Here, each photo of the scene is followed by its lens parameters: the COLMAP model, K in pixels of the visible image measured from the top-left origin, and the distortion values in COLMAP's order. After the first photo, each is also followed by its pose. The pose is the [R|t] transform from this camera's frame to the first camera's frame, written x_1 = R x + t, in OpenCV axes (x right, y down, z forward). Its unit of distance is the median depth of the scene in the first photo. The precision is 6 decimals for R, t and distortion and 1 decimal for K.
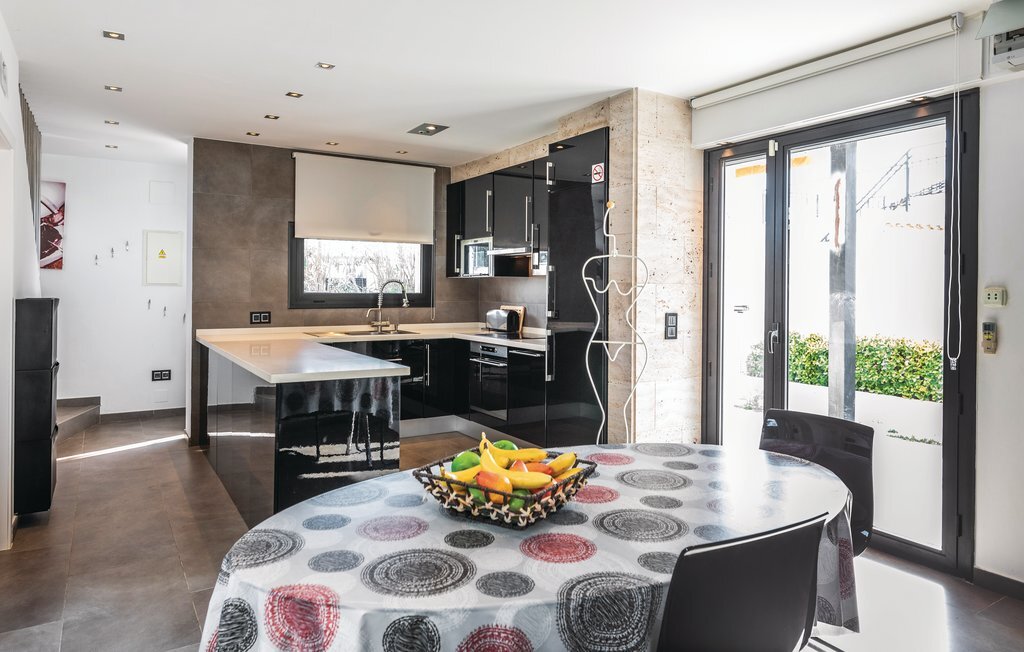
lens RADIAL K [[643.9, 0, 498.2], [0, 643.9, 286.6], [0, 0, 1]] dist [0.006792, -0.003231]
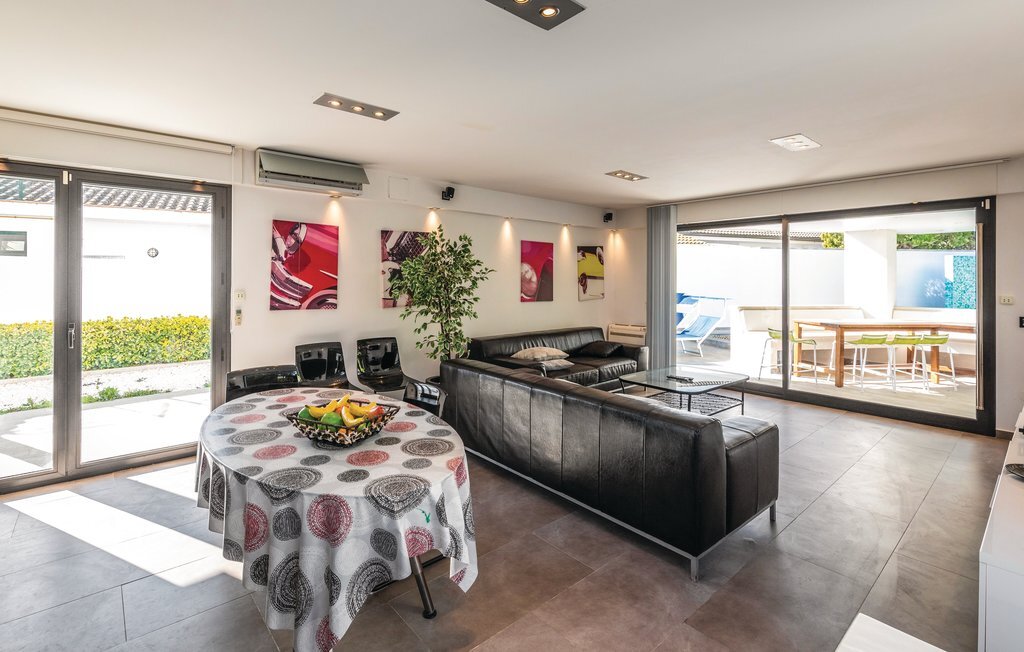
lens RADIAL K [[476.7, 0, 487.3], [0, 476.7, 277.0], [0, 0, 1]] dist [-0.000664, 0.000014]
pose [[-0.150634, -0.005249, 0.988576, -0.376901], [-0.007028, 0.999966, 0.004239, -0.025936], [-0.988565, -0.006309, -0.150666, 0.235648]]
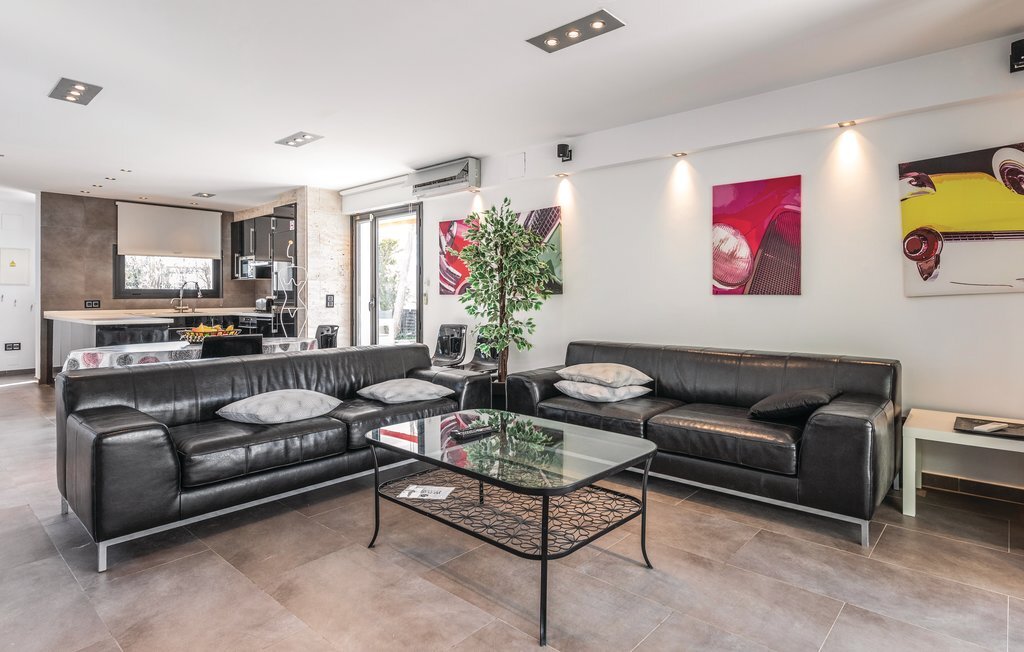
lens RADIAL K [[529.7, 0, 523.6], [0, 529.7, 293.4], [0, 0, 1]] dist [-0.003969, 0.001237]
pose [[0.950476, -0.008552, 0.310680, 0.235854], [0.008824, 0.999961, 0.000530, 0.029555], [-0.310672, 0.002238, 0.950514, -0.567087]]
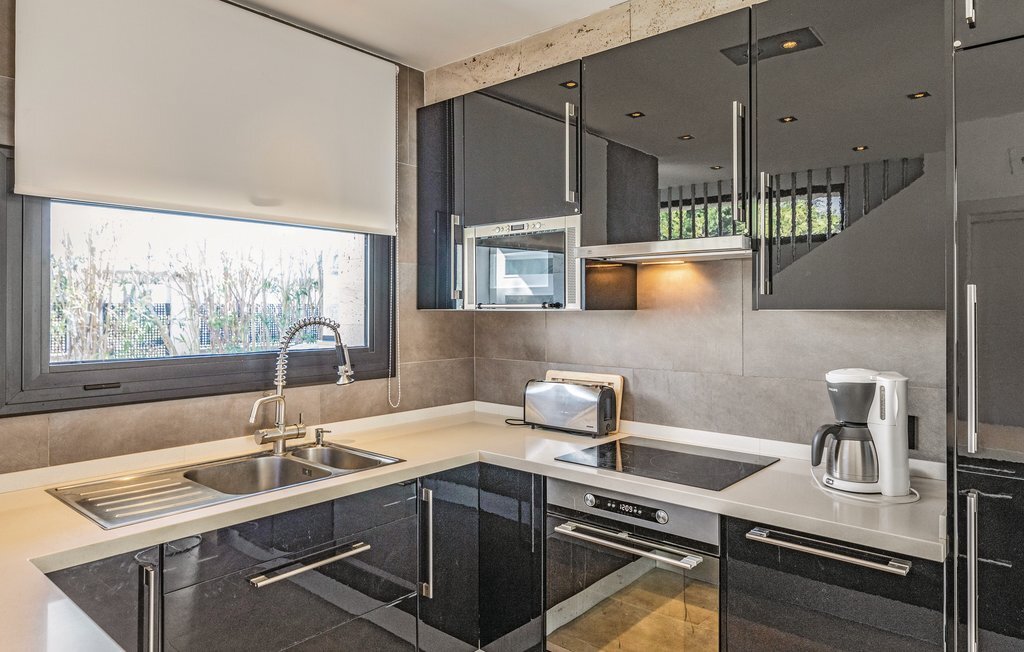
lens RADIAL K [[643.9, 0, 513.8], [0, 643.9, 307.9], [0, 0, 1]] dist [0.006792, -0.003231]
pose [[0.951777, -0.003167, 0.306776, -0.179854], [0.003319, 0.999994, 0.000027, -0.017376], [-0.306774, 0.000992, 0.951782, 0.624900]]
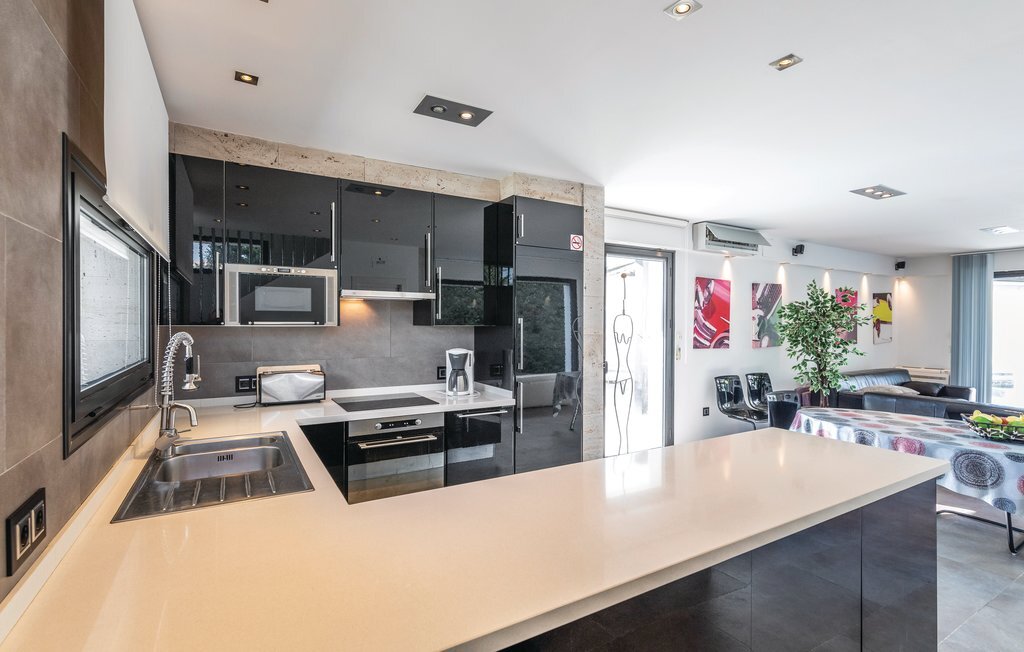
lens RADIAL K [[476.7, 0, 493.6], [0, 476.7, 327.0], [0, 0, 1]] dist [-0.000664, 0.000014]
pose [[0.023129, -0.013750, 0.999638, -0.536123], [-0.004091, 0.999896, 0.013848, -0.022685], [-0.999724, -0.004410, 0.023070, 0.825257]]
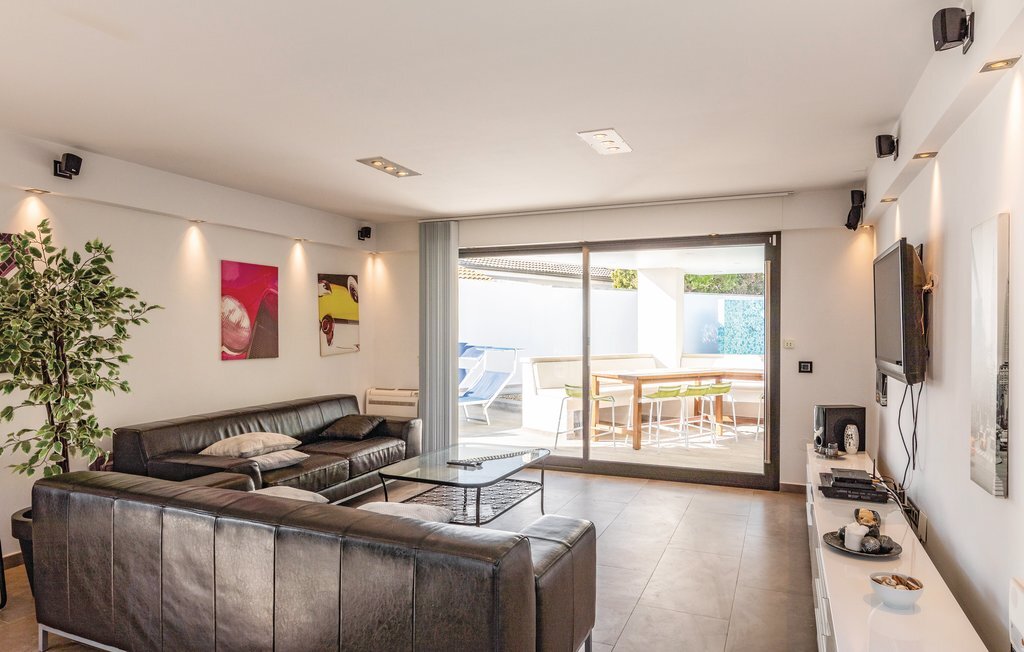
lens RADIAL K [[643.9, 0, 528.9], [0, 643.9, 329.5], [0, 0, 1]] dist [0.006792, -0.003231]
pose [[-0.598404, -0.013015, 0.801089, -0.293494], [-0.006767, 0.999914, 0.011191, -0.021371], [-0.801166, 0.001276, -0.598441, 0.191296]]
